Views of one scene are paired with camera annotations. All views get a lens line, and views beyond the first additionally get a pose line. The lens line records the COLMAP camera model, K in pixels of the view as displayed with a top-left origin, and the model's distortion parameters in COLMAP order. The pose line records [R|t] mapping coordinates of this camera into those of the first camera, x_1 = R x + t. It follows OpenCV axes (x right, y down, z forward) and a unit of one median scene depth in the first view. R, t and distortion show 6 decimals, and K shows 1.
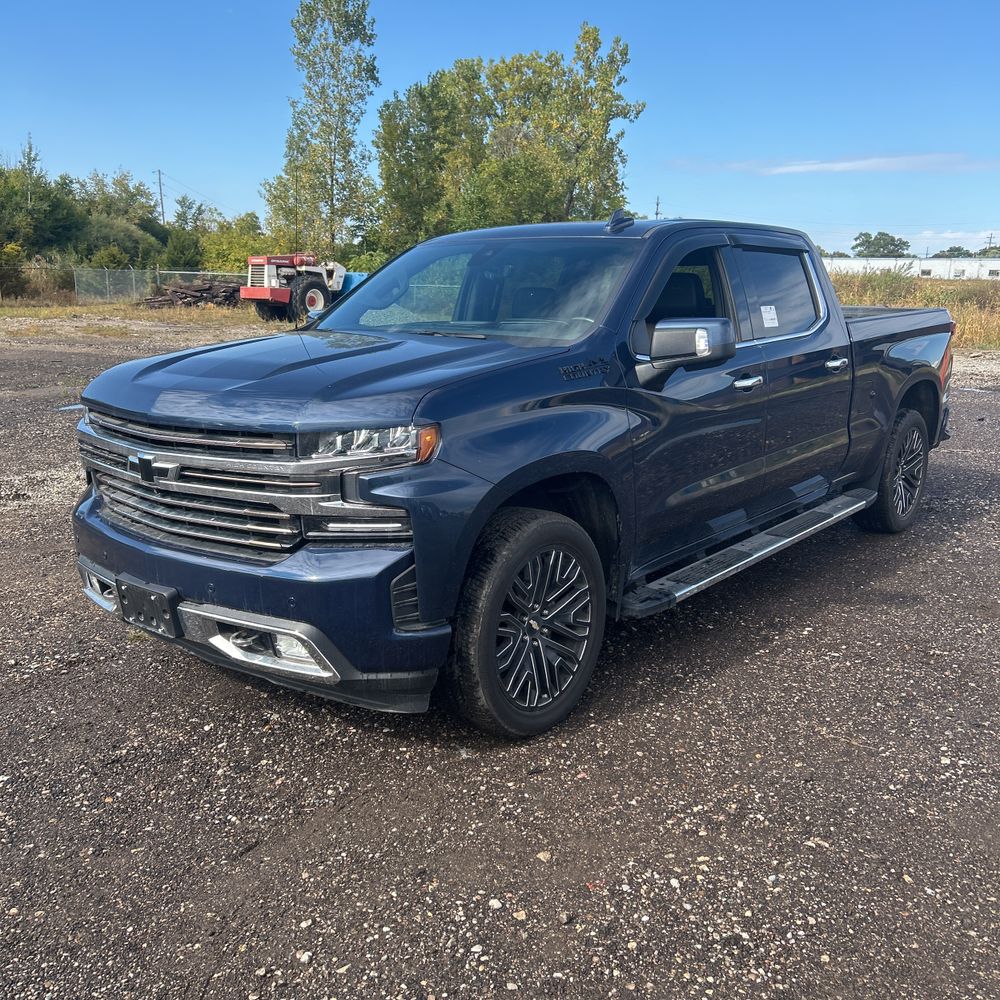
lens RADIAL K [[1014.3, 0, 486.2], [0, 1014.3, 501.3], [0, 0, 1]] dist [0.056502, -0.097945]
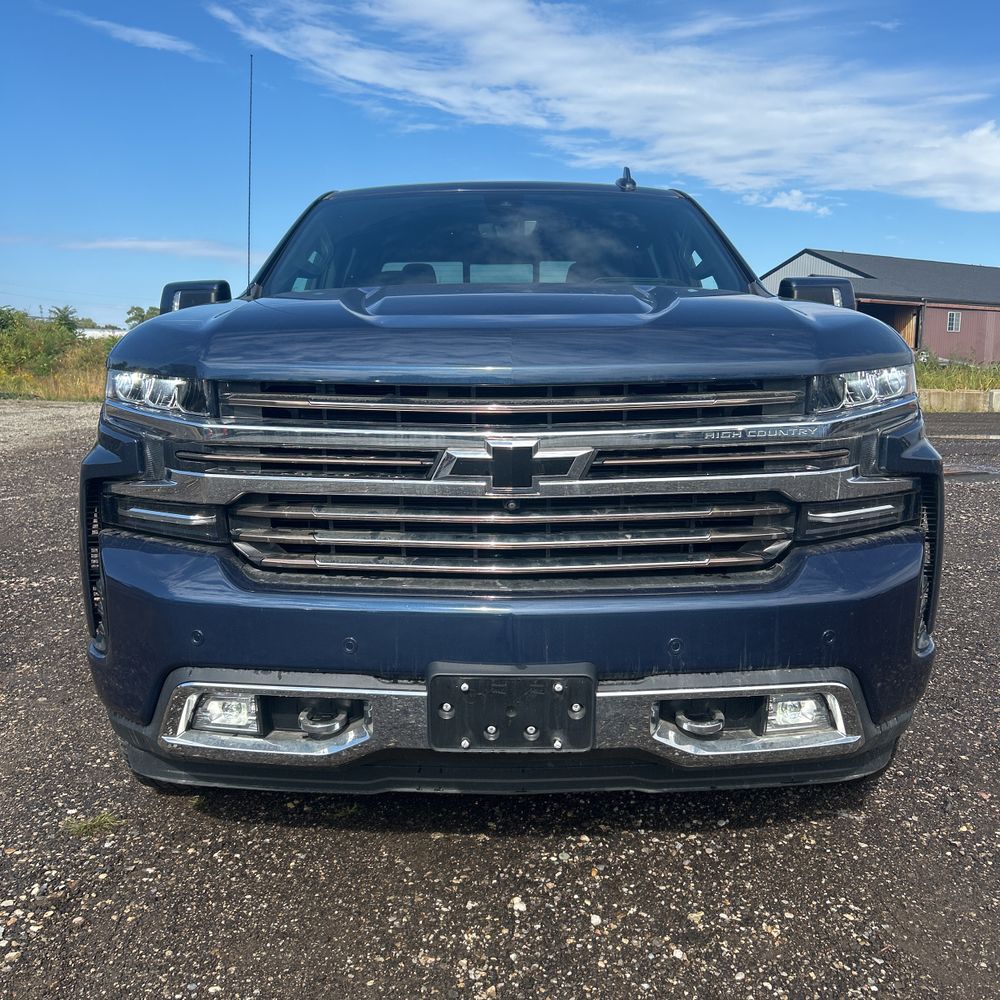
lens RADIAL K [[1035.8, 0, 474.7], [0, 1035.8, 482.1], [0, 0, 1]] dist [0.018756, 0.011551]
pose [[0.781944, -0.083900, 0.617677, -0.716954], [0.140630, 0.989098, -0.043680, -0.000308], [-0.607278, 0.121019, 0.785218, 0.560954]]
